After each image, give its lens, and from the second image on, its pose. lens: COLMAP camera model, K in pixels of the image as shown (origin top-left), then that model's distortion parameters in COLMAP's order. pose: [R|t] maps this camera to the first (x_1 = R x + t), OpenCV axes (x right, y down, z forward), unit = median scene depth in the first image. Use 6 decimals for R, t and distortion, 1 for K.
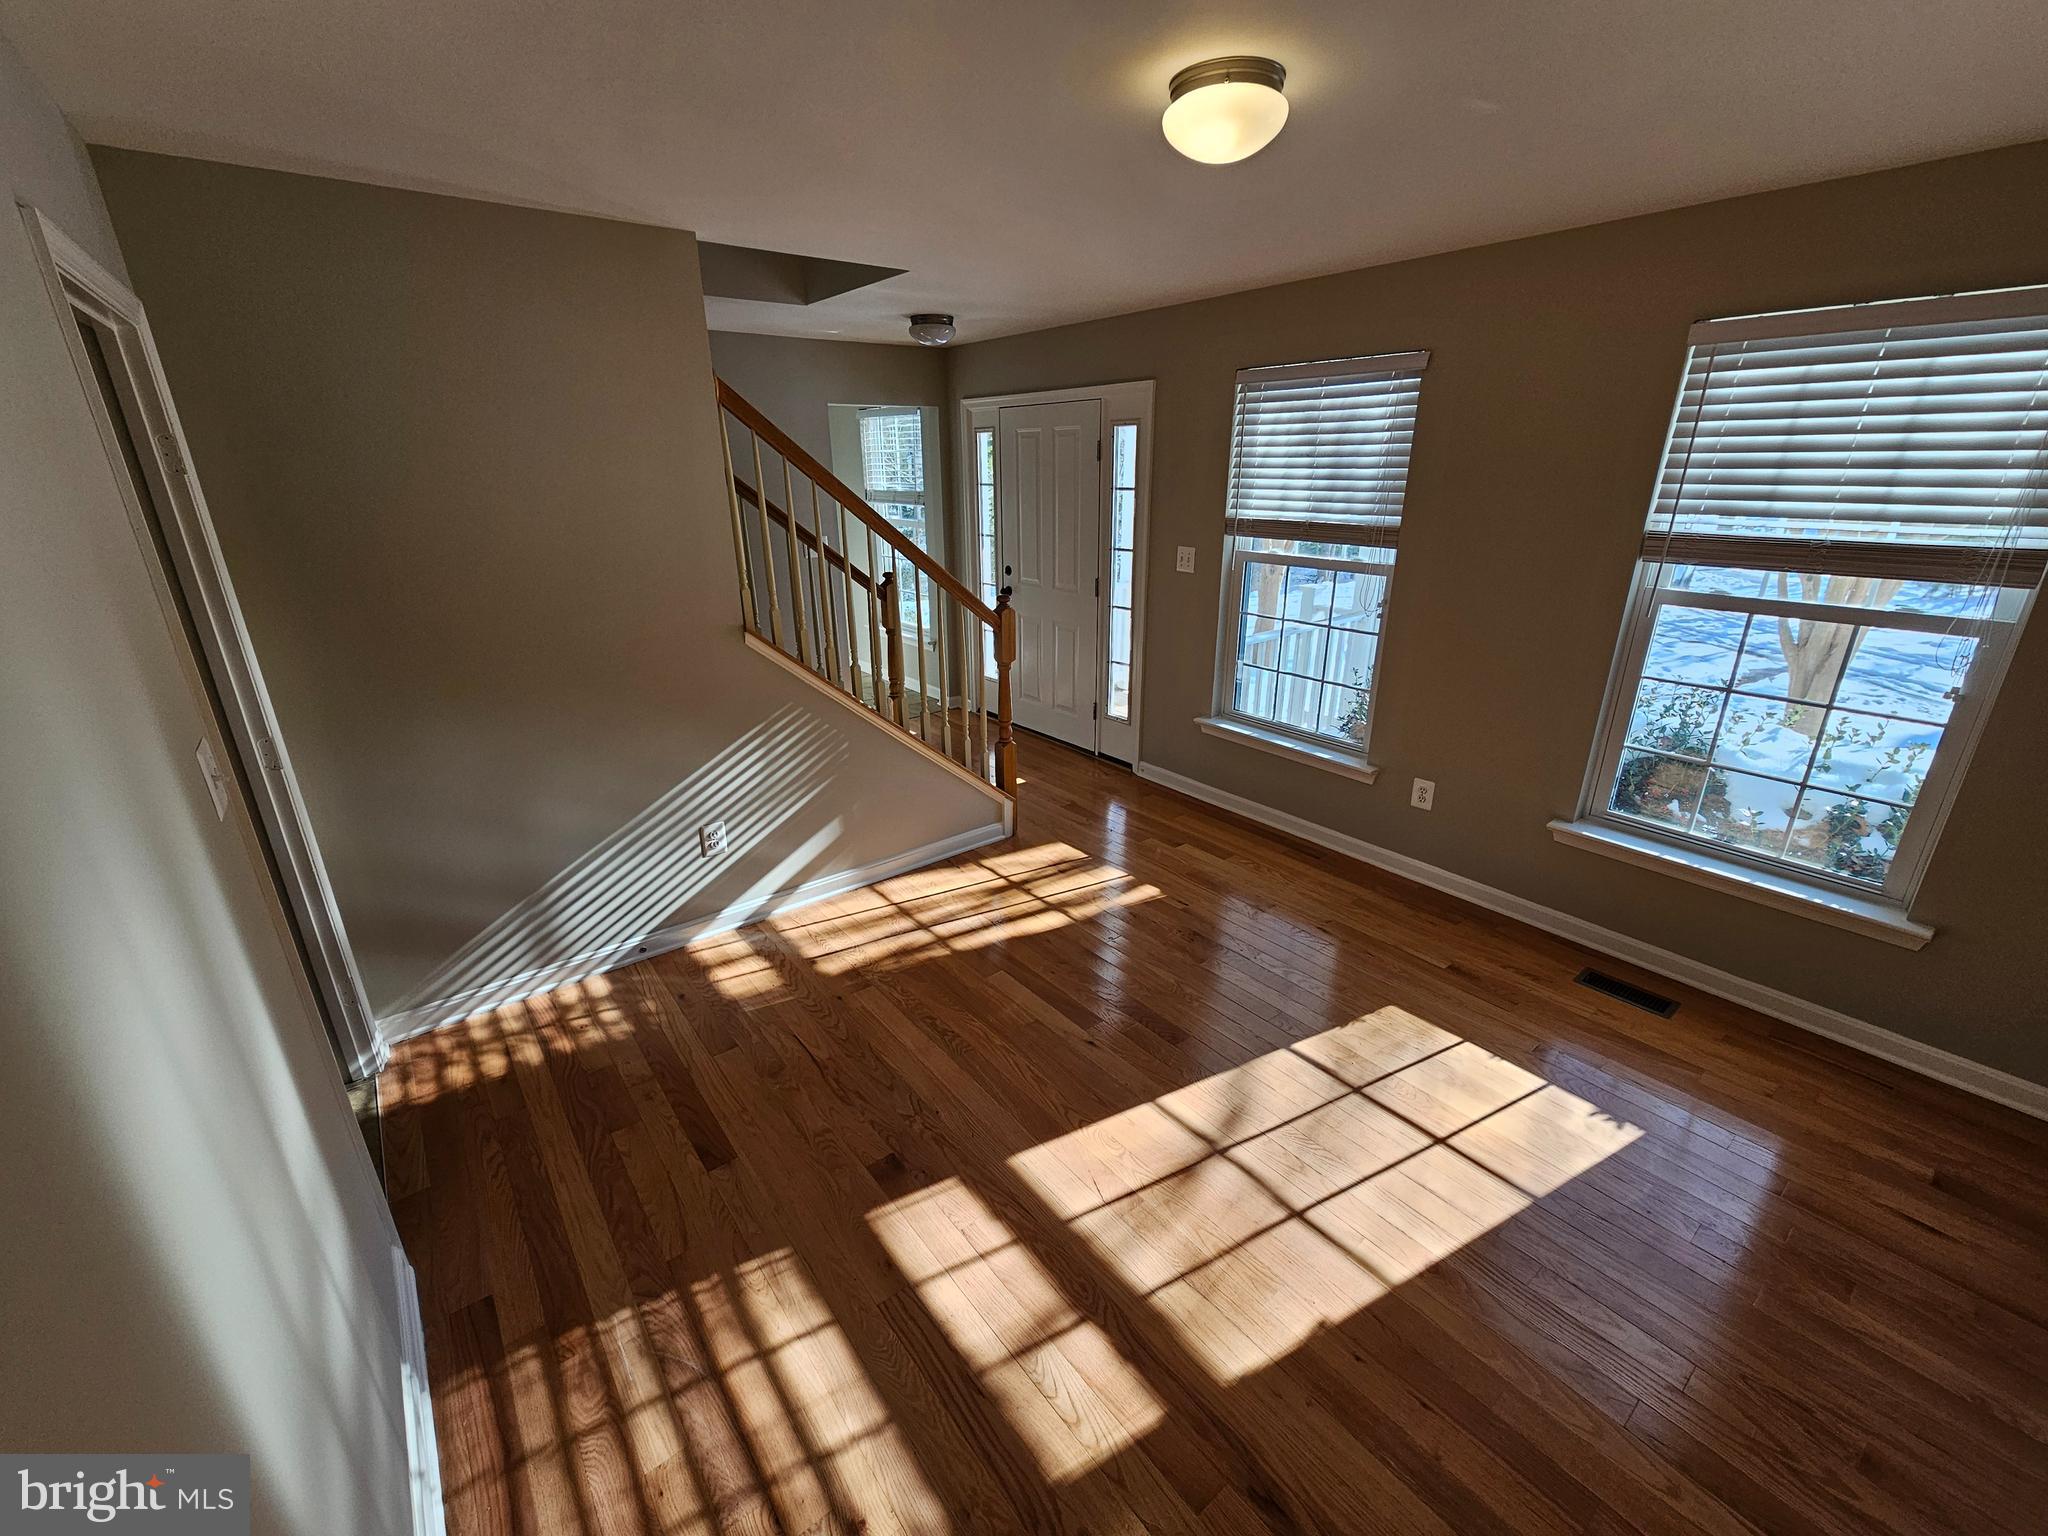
lens RADIAL K [[838.6, 0, 1022.0], [0, 838.6, 761.8], [0, 0, 1]] dist [-0.004609, 0.001593]
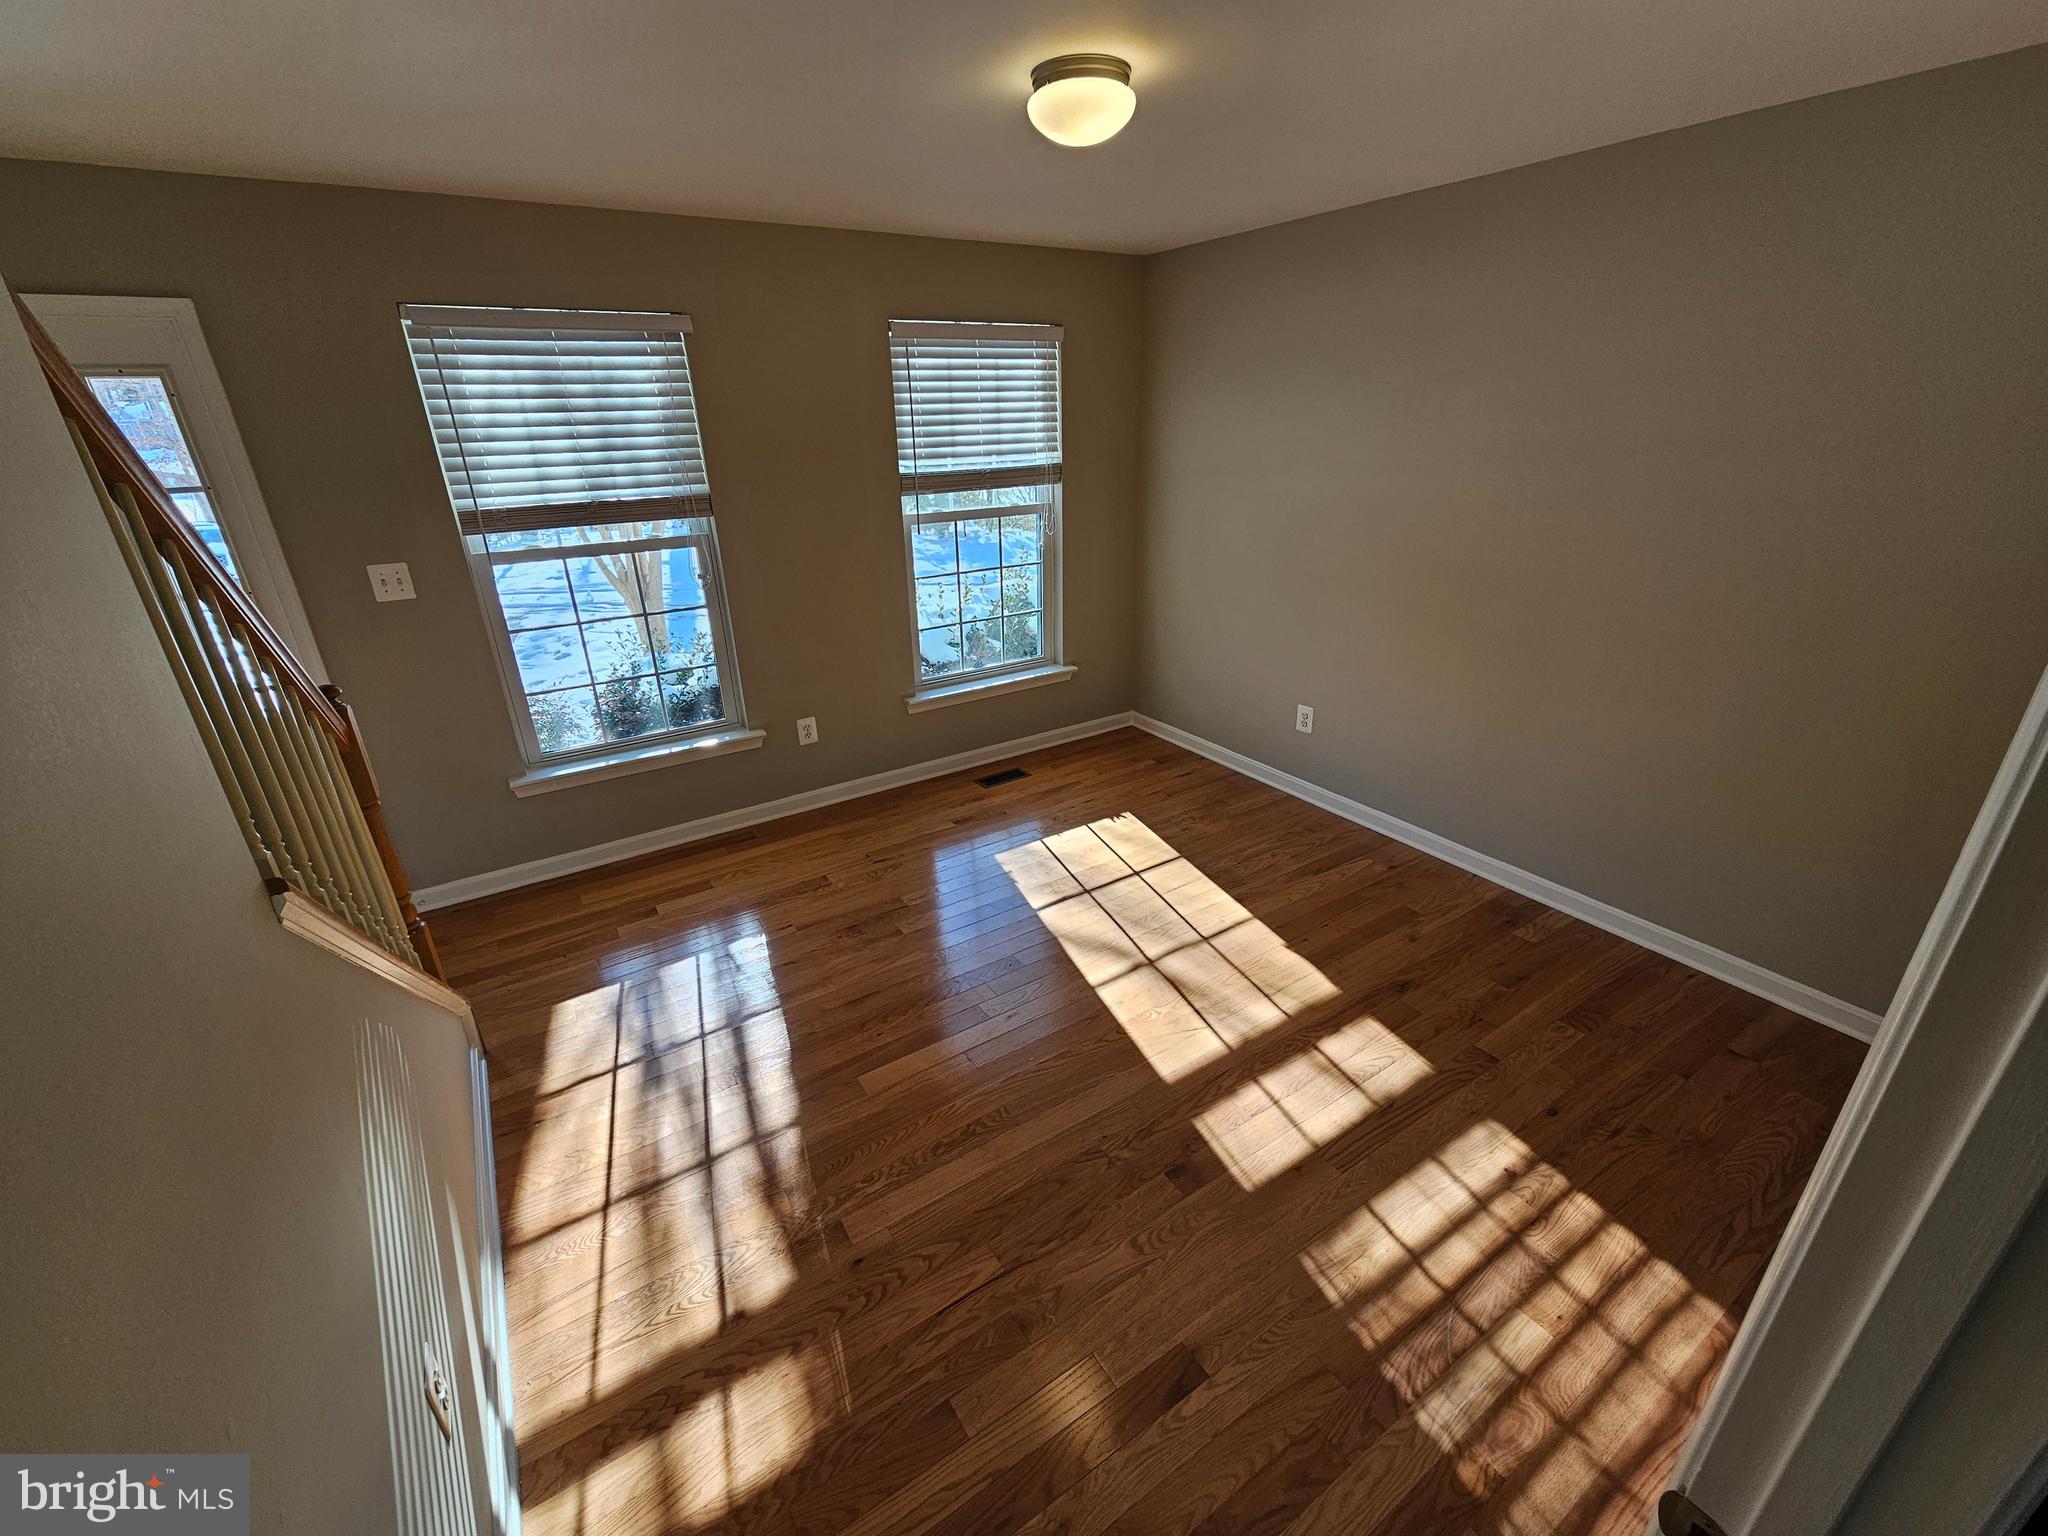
lens RADIAL K [[838.6, 0, 1027.2], [0, 838.6, 766.8], [0, 0, 1]] dist [-0.004609, 0.001593]
pose [[0.093979, -0.381686, 0.919502, -0.787880], [0.357947, 0.874784, 0.326539, -0.264004], [-0.929000, 0.298445, 0.218835, 0.745705]]
